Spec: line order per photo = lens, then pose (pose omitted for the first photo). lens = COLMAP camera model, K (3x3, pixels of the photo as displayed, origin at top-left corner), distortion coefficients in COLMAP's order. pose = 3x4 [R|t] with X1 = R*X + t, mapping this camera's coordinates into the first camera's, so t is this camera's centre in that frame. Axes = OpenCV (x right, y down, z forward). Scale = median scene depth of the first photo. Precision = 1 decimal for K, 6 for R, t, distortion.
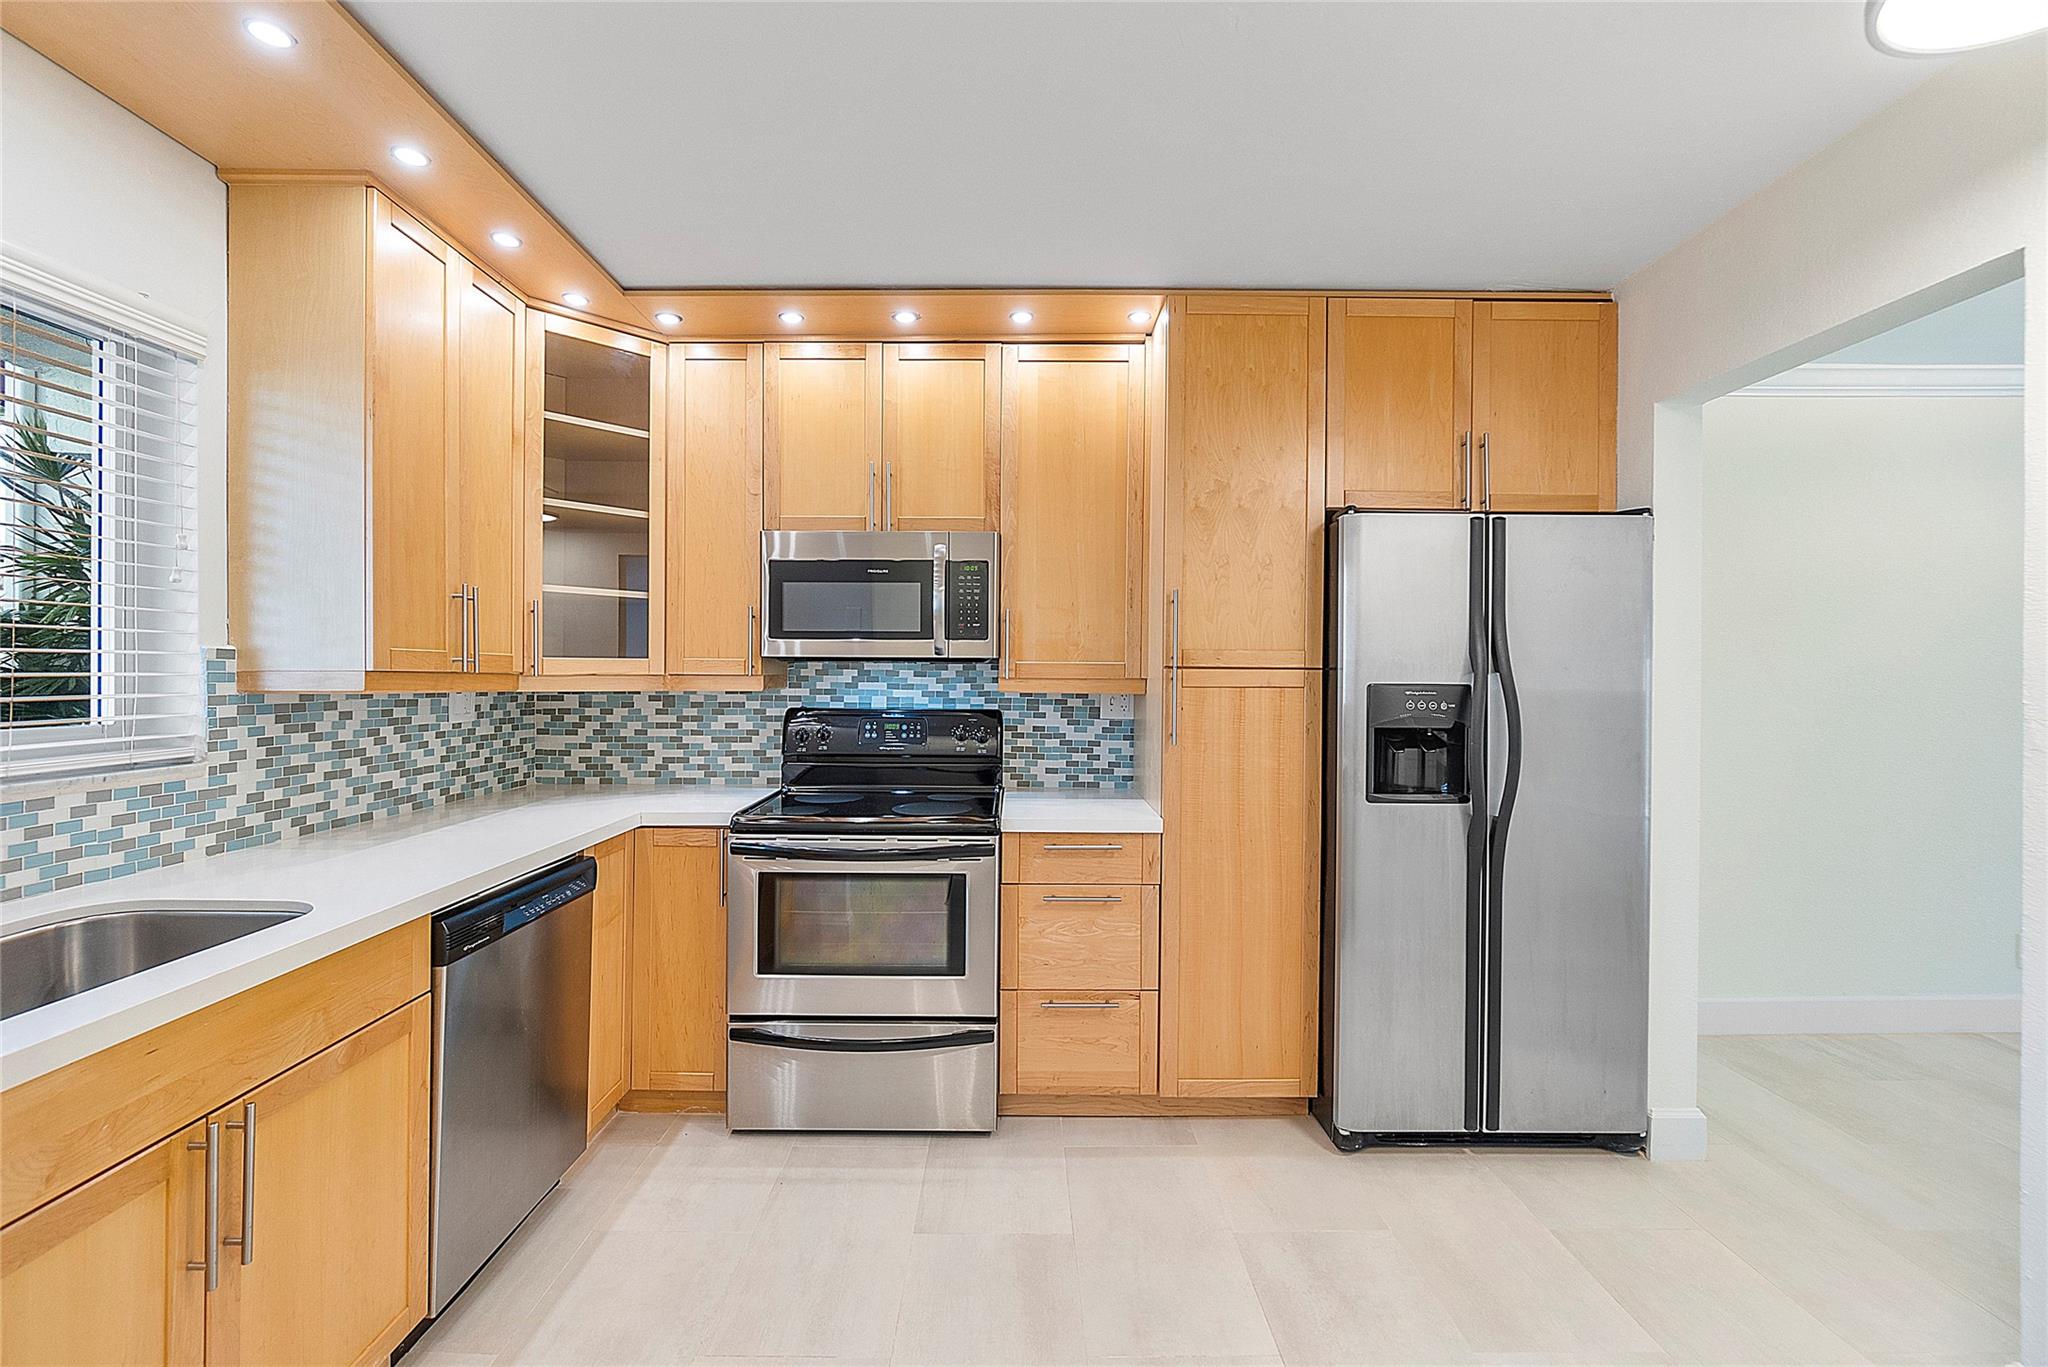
lens RADIAL K [[883.9, 0, 1020.3], [0, 883.9, 677.9], [0, 0, 1]] dist [-0.008809, 0.000507]
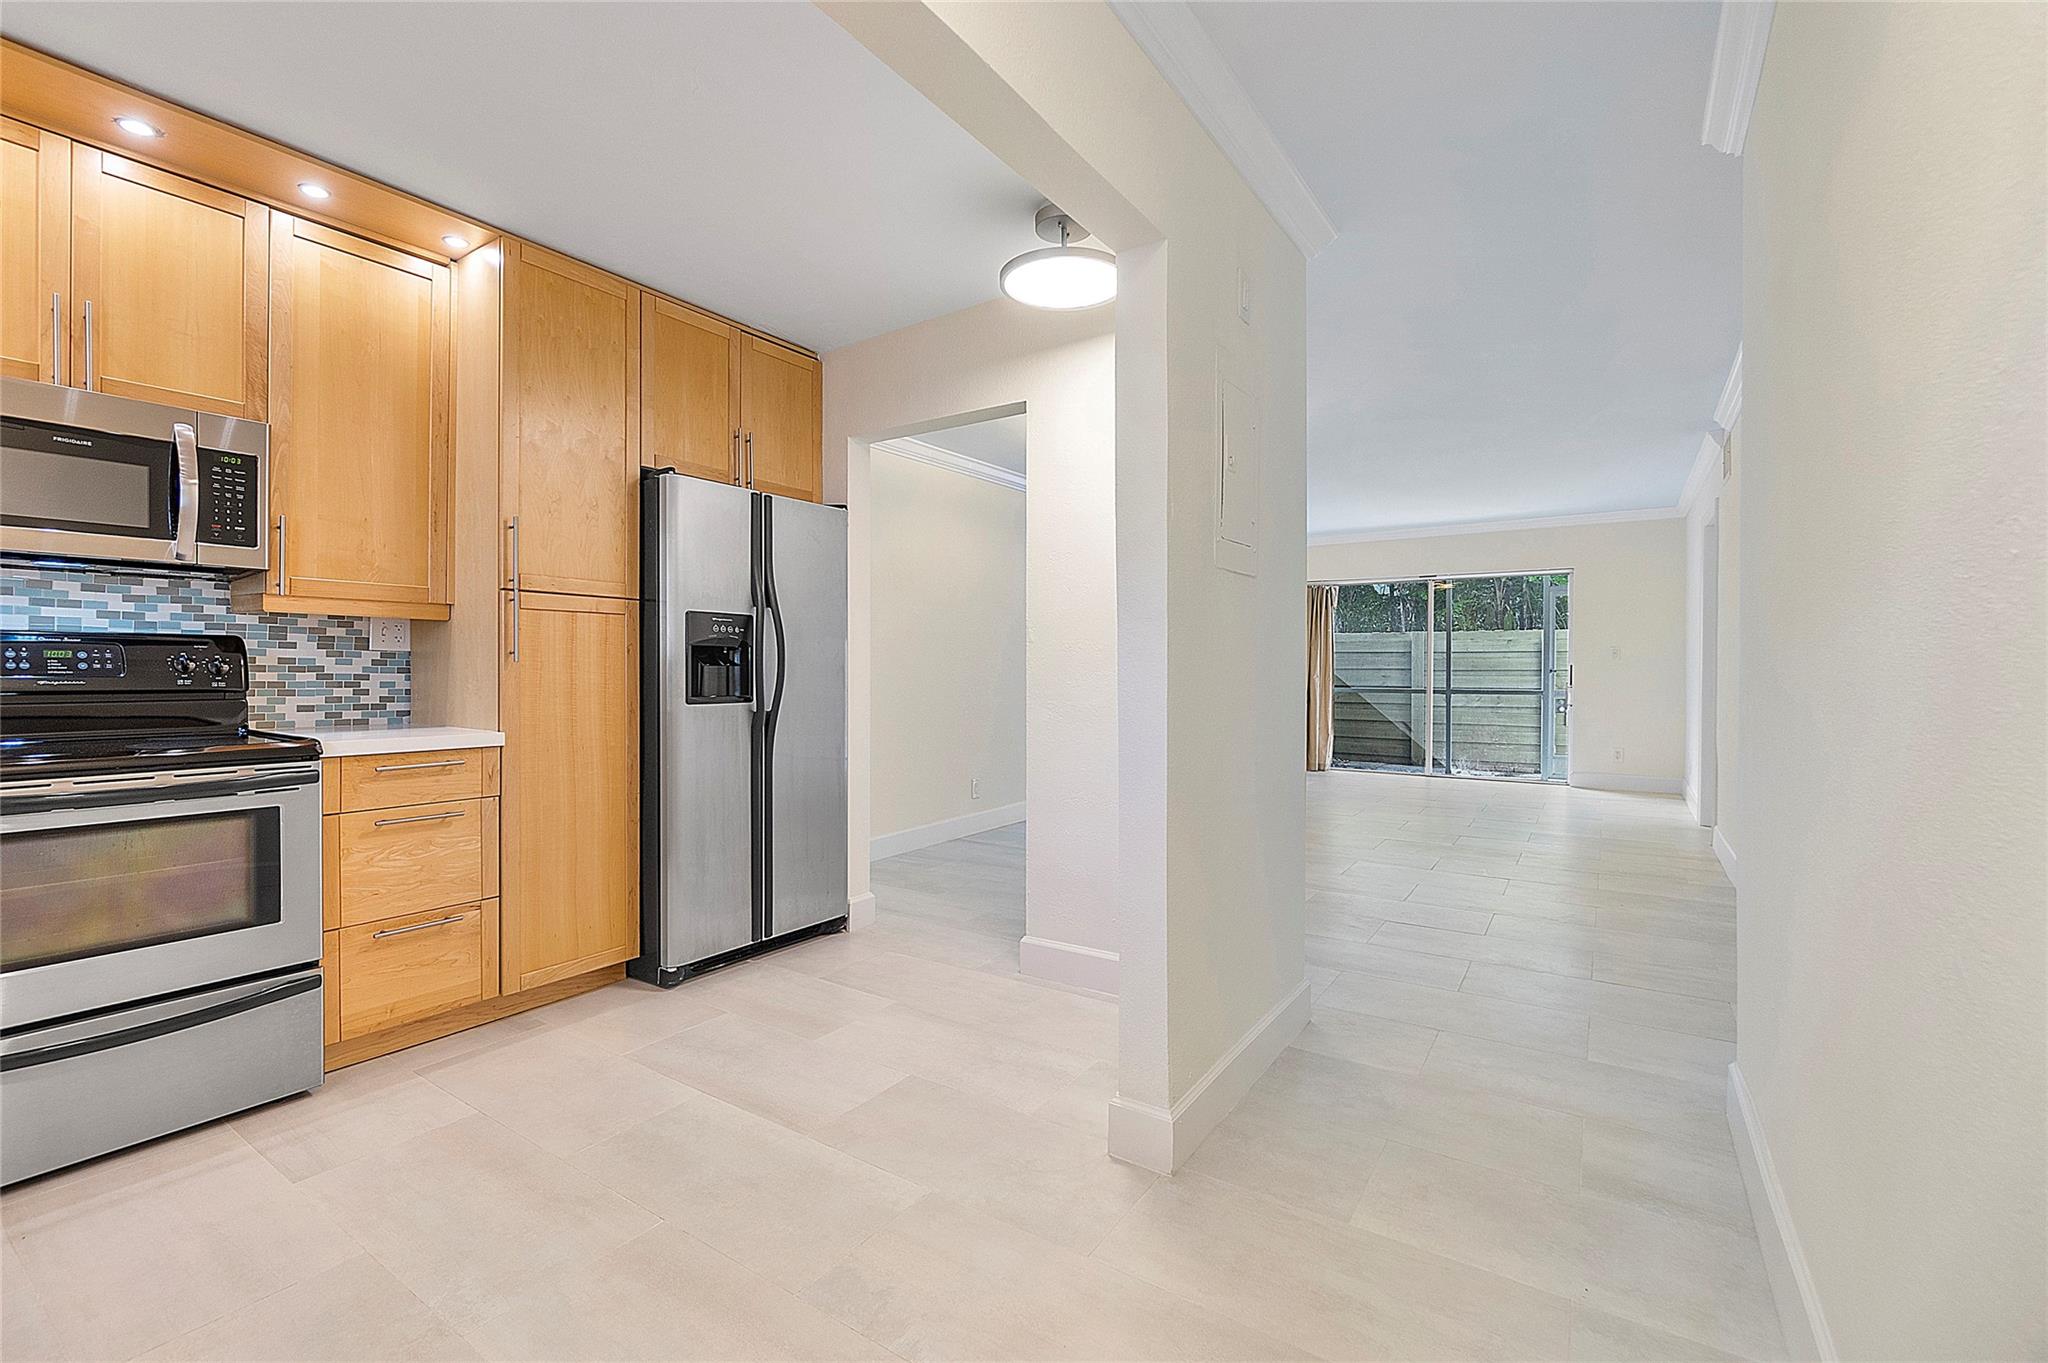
lens RADIAL K [[878.5, 0, 1016.1], [0, 878.5, 676.8], [0, 0, 1]] dist [-0.007481, -0.000171]
pose [[0.564751, -0.011290, 0.825184, -0.353203], [0.004524, 0.999934, 0.010585, 0.084099], [-0.825249, -0.002245, 0.564765, -0.096208]]
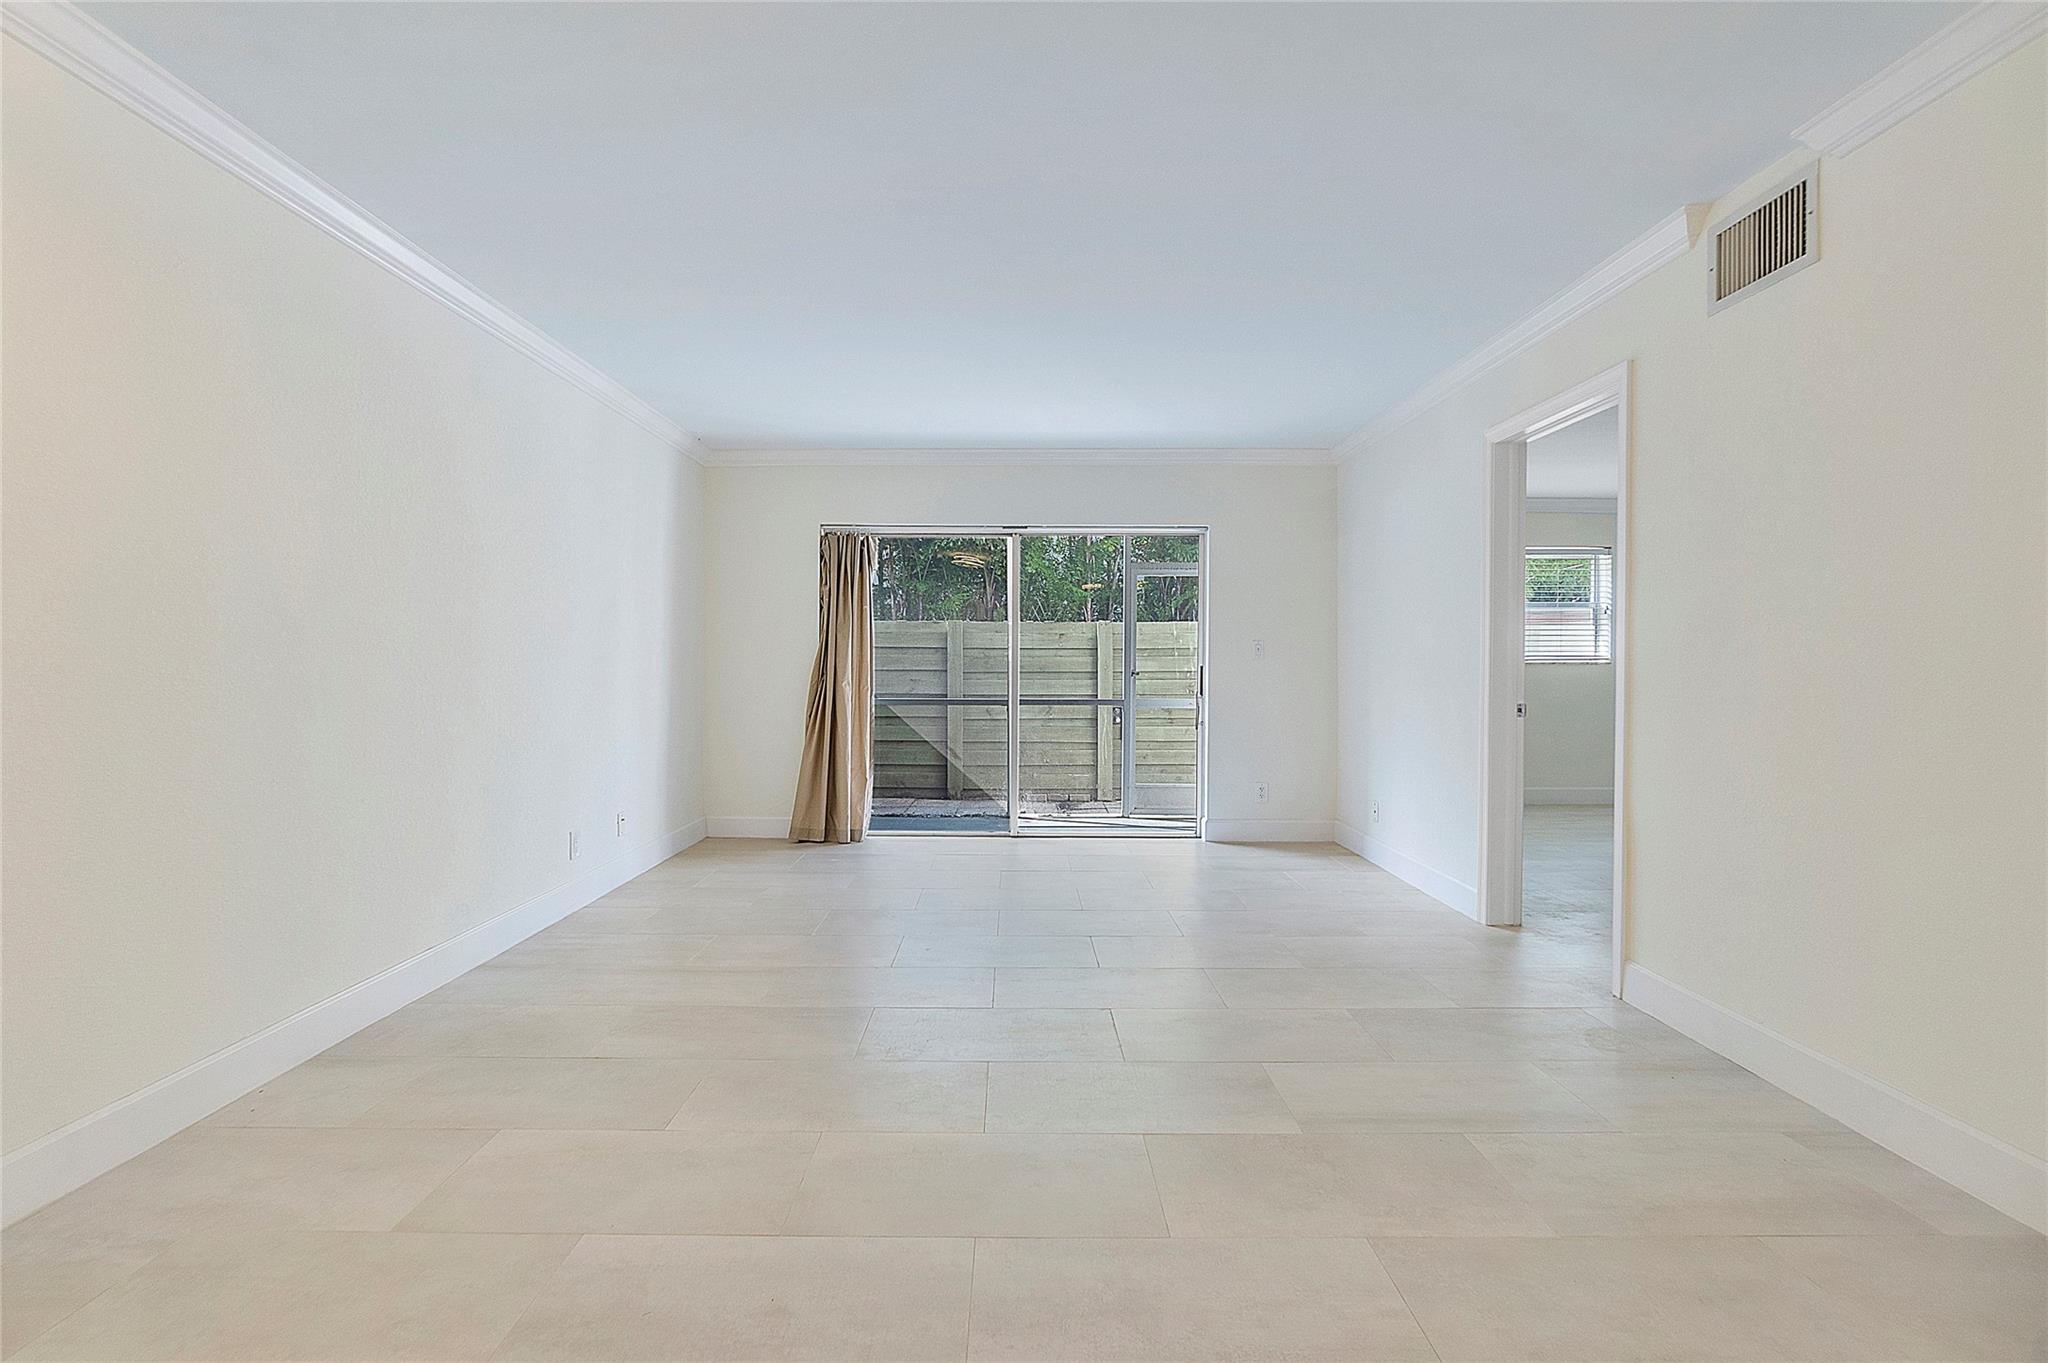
lens RADIAL K [[878.5, 0, 1016.1], [0, 878.5, 676.8], [0, 0, 1]] dist [-0.007481, -0.000171]
pose [[0.006549, -0.012028, 0.999906, 1.179399], [-0.000816, 0.999927, 0.012033, 0.085938], [-0.999978, -0.000895, 0.006539, 0.495518]]
